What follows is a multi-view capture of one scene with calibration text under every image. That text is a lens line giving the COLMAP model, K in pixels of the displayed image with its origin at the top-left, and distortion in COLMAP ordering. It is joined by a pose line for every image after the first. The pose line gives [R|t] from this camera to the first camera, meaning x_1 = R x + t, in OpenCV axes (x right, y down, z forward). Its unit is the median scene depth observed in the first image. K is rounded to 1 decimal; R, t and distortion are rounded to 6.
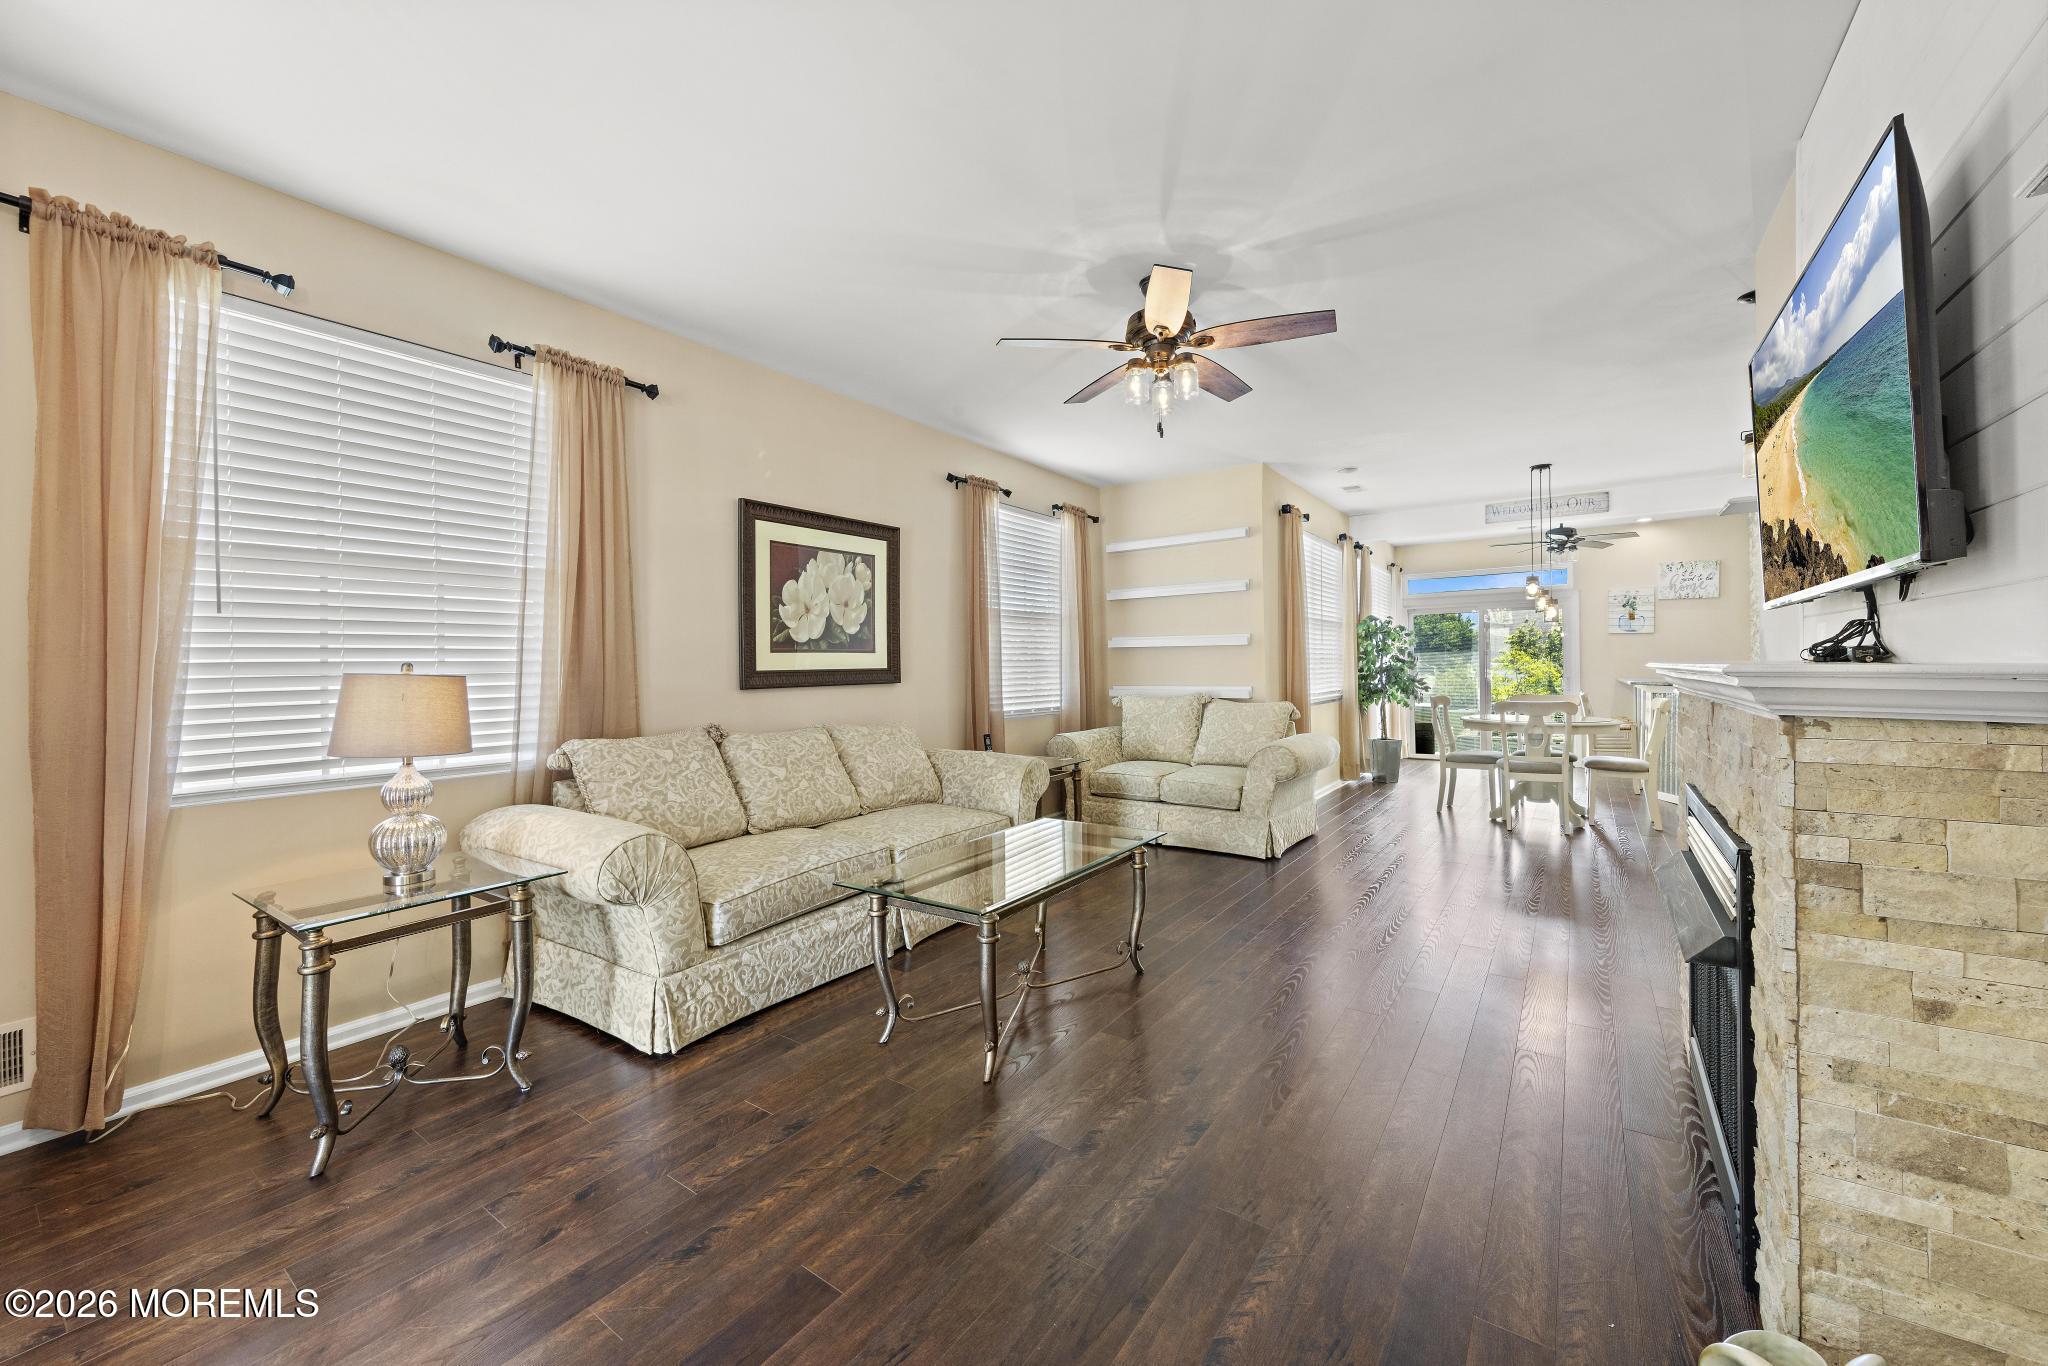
lens RADIAL K [[788.1, 0, 1032.2], [0, 788.1, 667.3], [0, 0, 1]] dist [0.004448, -0.000617]
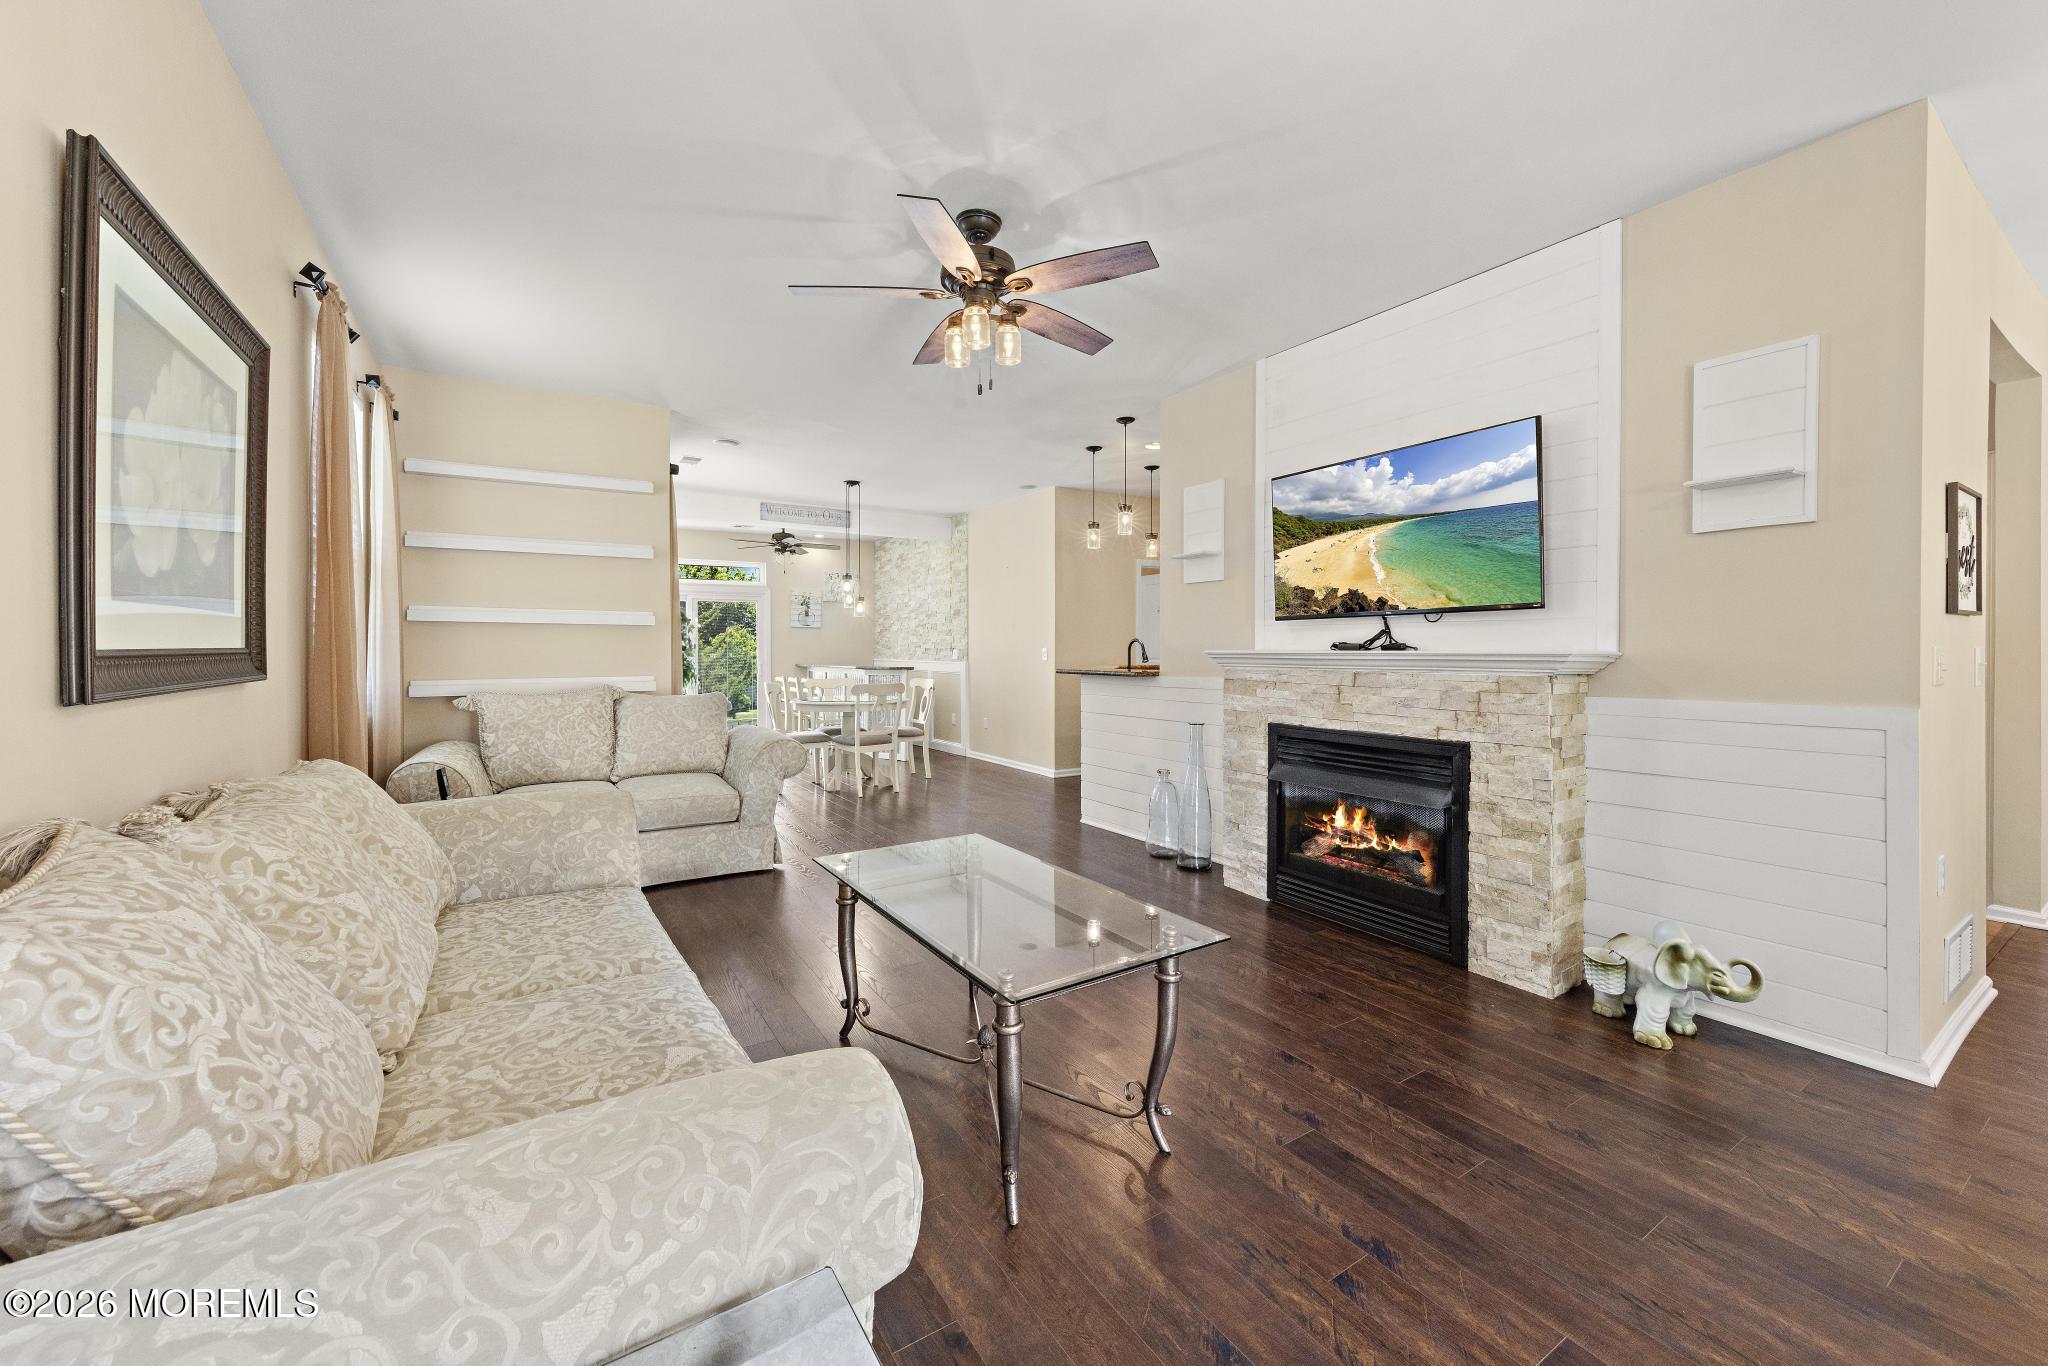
lens RADIAL K [[788.1, 0, 1038.8], [0, 788.1, 656.2], [0, 0, 1]] dist [0.004448, -0.000617]
pose [[0.370524, 0.003307, 0.928817, -0.508243], [-0.003111, 0.999992, -0.002319, 0.006432], [-0.928817, -0.002031, 0.370532, 0.476544]]
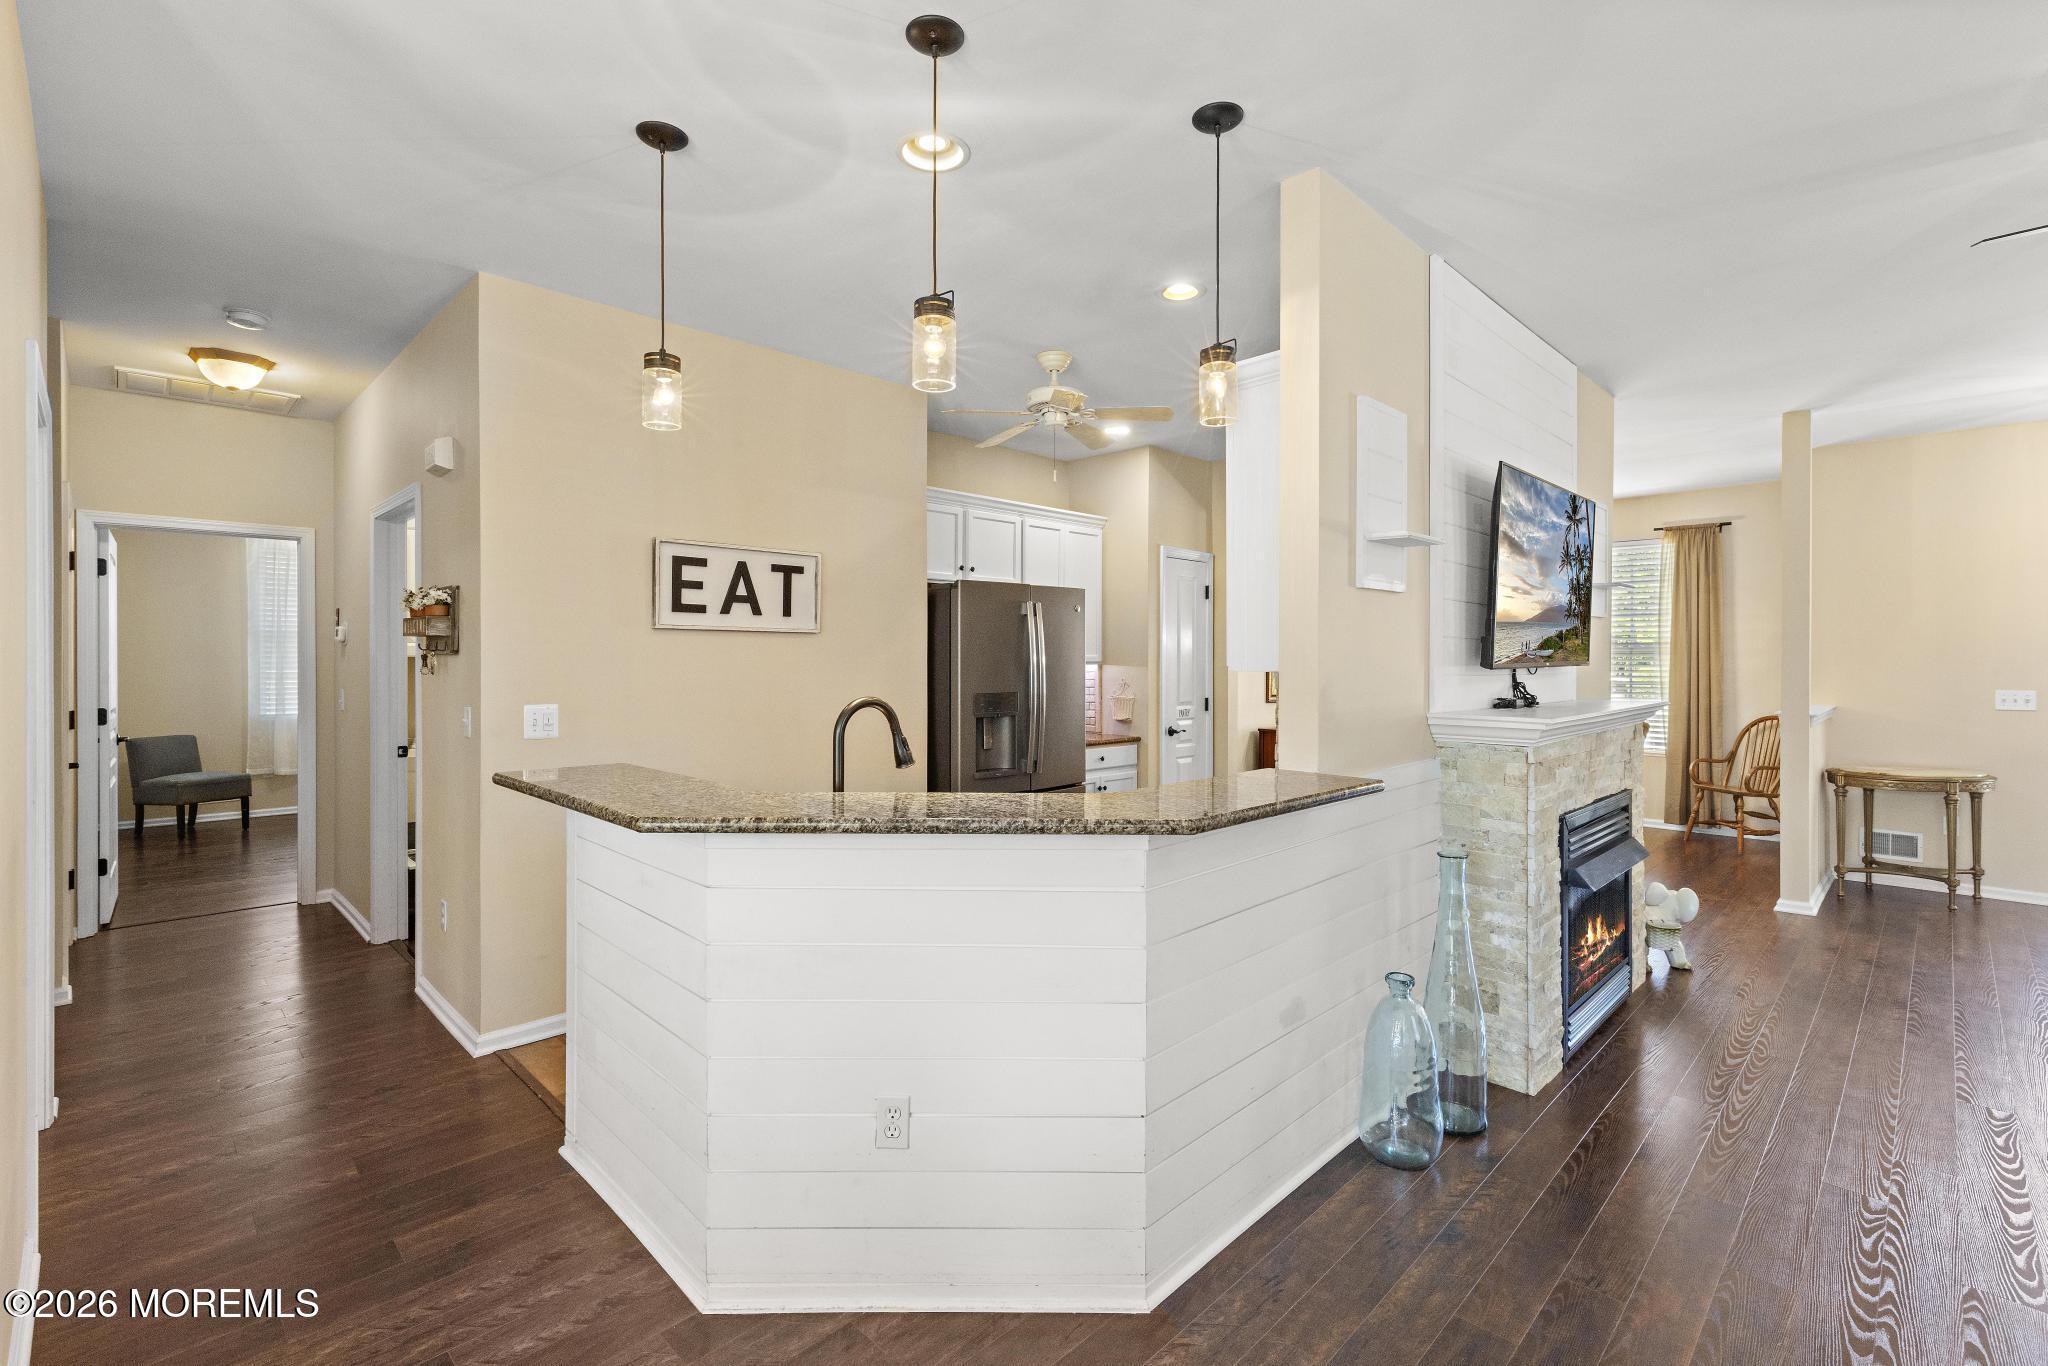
lens RADIAL K [[911.3, 0, 1029.6], [0, 911.3, 665.6], [0, 0, 1]] dist [0.005102, 0.000414]
pose [[-0.984344, 0.011176, 0.175901, 0.778171], [0.012125, 0.999917, 0.004322, -0.052892], [-0.175838, 0.006387, -0.984398, 1.411189]]
